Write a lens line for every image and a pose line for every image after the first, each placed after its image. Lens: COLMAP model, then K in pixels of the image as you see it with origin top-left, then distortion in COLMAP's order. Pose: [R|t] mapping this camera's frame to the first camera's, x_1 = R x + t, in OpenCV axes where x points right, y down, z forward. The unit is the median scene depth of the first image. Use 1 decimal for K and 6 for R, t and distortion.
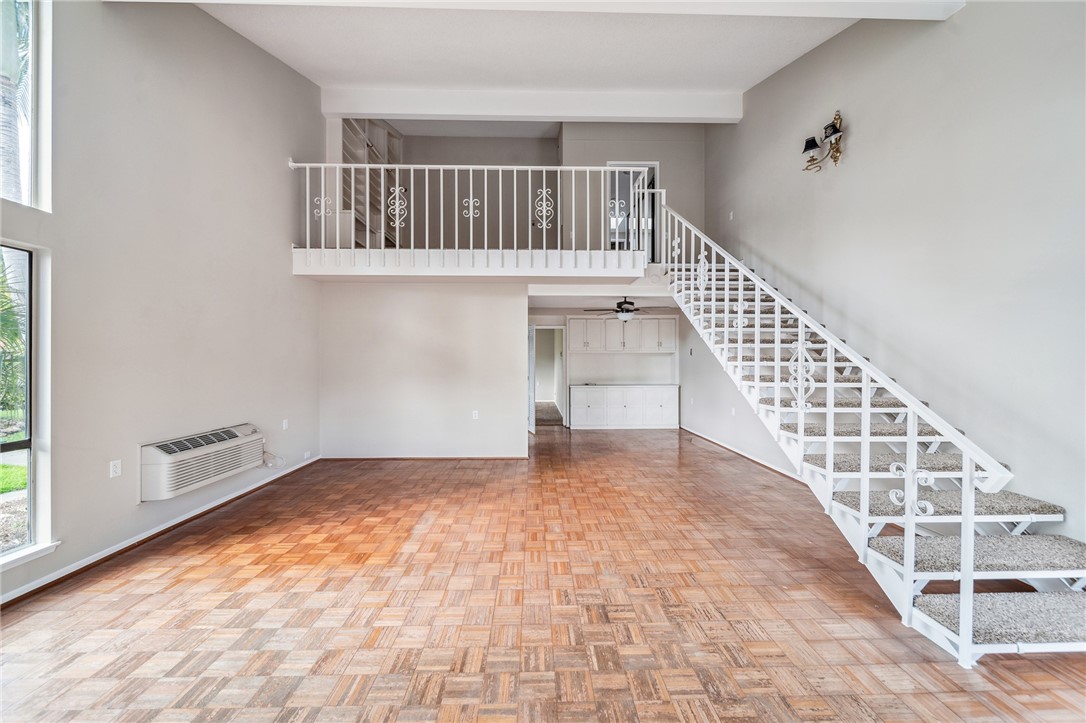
lens RADIAL K [[388.9, 0, 544.2], [0, 388.9, 362.9], [0, 0, 1]] dist [0.000482, -0.000159]
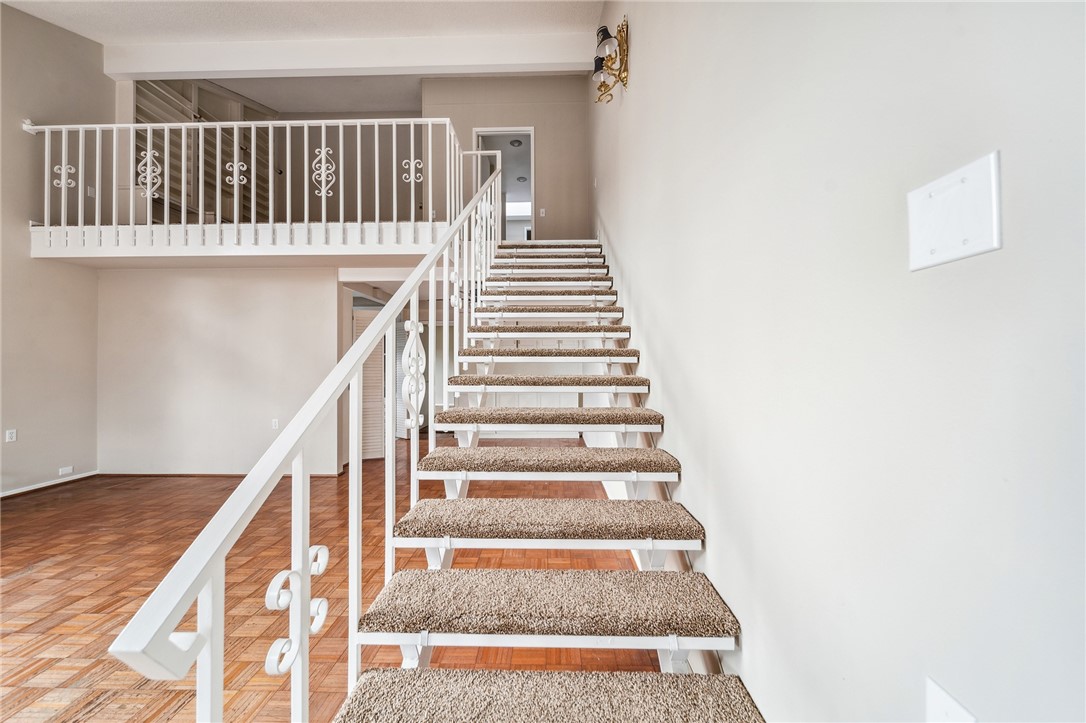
lens RADIAL K [[489.4, 0, 548.9], [0, 489.4, 355.9], [0, 0, 1]] dist [-0.001812, -0.000456]
pose [[0.998461, -0.000715, -0.055453, 0.527143], [0.000040, 0.999926, -0.012176, 0.001680], [0.055458, 0.012155, 0.998387, 0.004280]]
